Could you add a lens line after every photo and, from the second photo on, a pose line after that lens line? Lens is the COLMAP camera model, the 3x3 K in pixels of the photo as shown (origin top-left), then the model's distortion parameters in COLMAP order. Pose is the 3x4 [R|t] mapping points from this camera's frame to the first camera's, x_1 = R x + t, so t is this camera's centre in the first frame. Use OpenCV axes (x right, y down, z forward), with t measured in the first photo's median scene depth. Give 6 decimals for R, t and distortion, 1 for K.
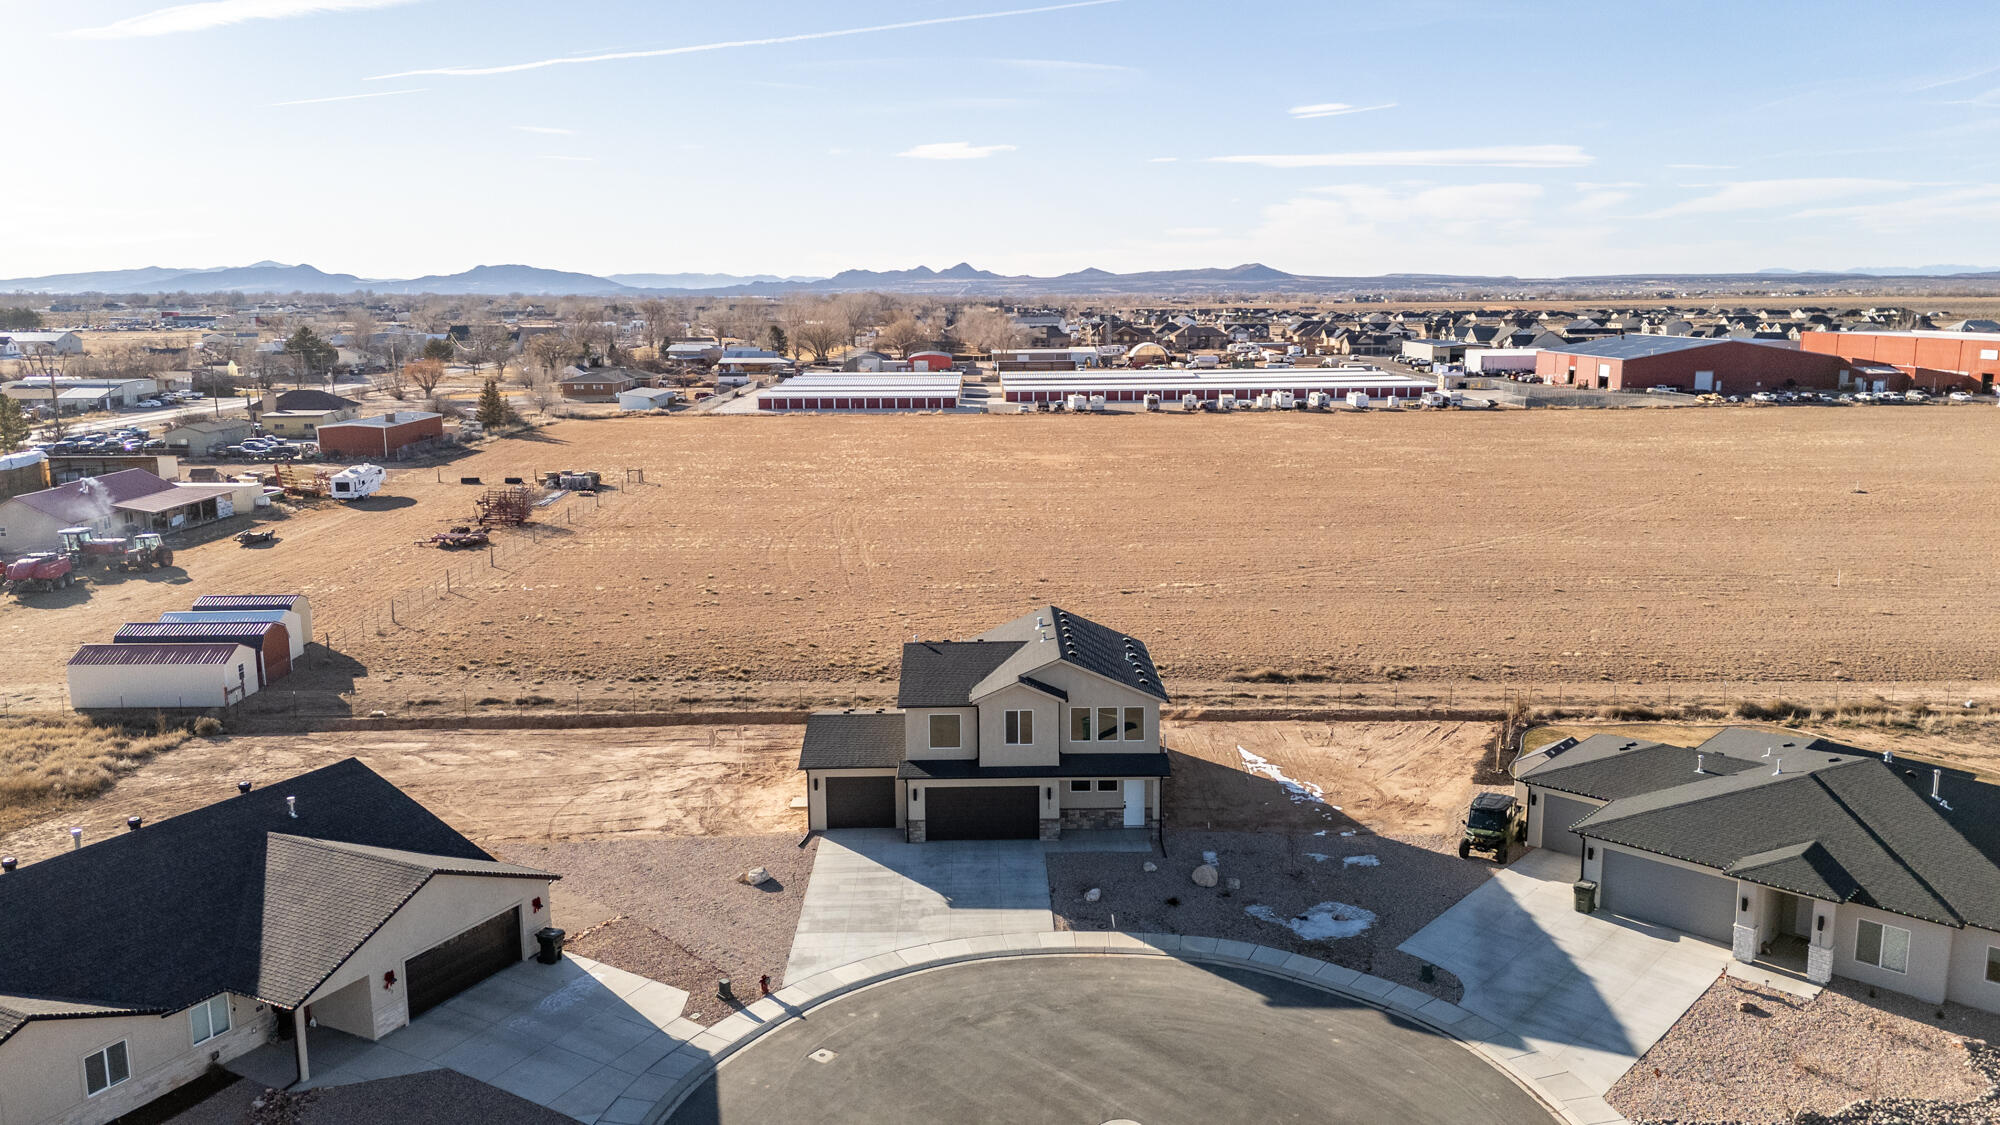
lens RADIAL K [[1460.5, 0, 1012.2], [0, 1460.5, 631.3], [0, 0, 1]] dist [0.118503, -0.128977]
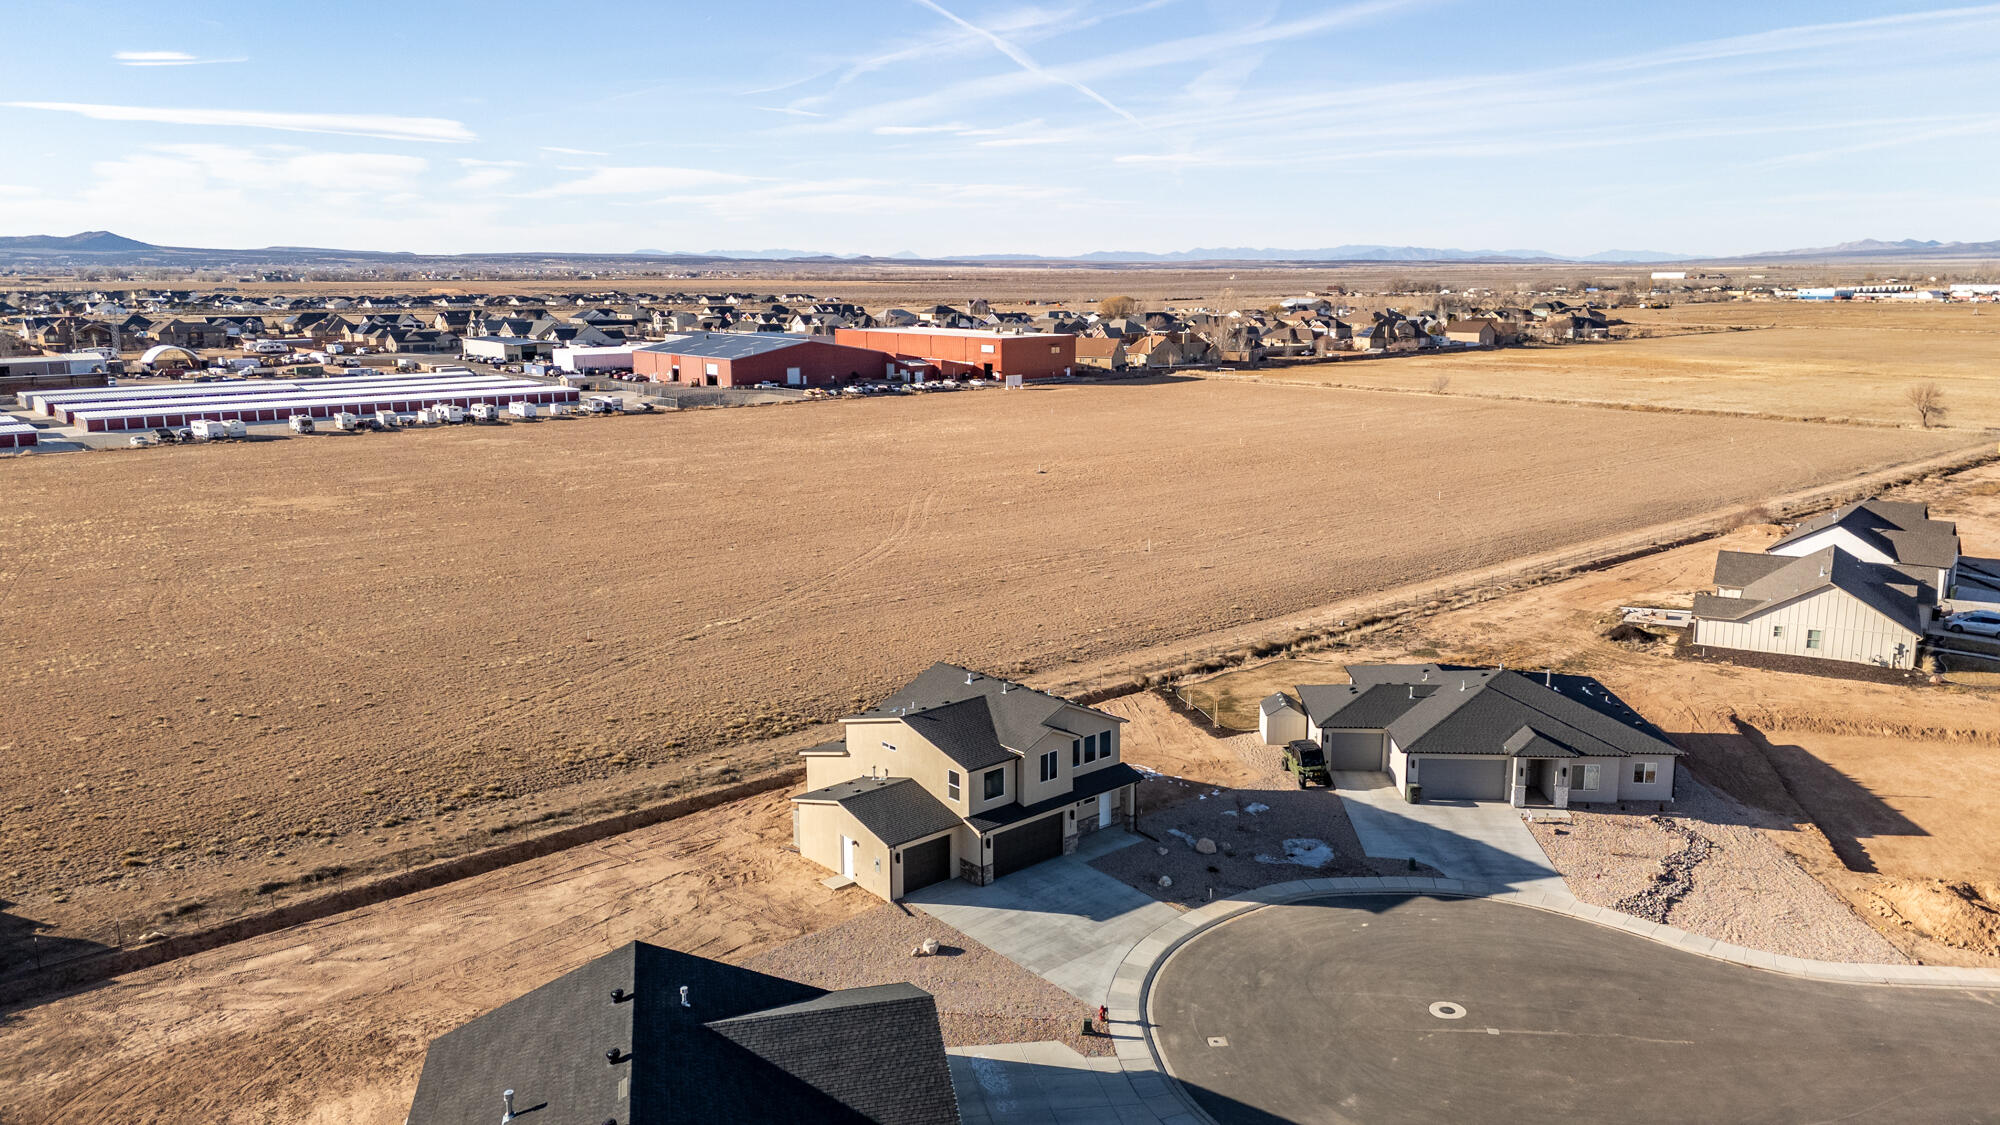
lens RADIAL K [[1460.5, 0, 1012.2], [0, 1460.5, 631.3], [0, 0, 1]] dist [0.118503, -0.128977]
pose [[0.762310, -0.157281, 0.627810, -0.626950], [0.146794, 0.986760, 0.068963, -0.108623], [-0.630345, 0.039588, 0.775305, 0.073519]]
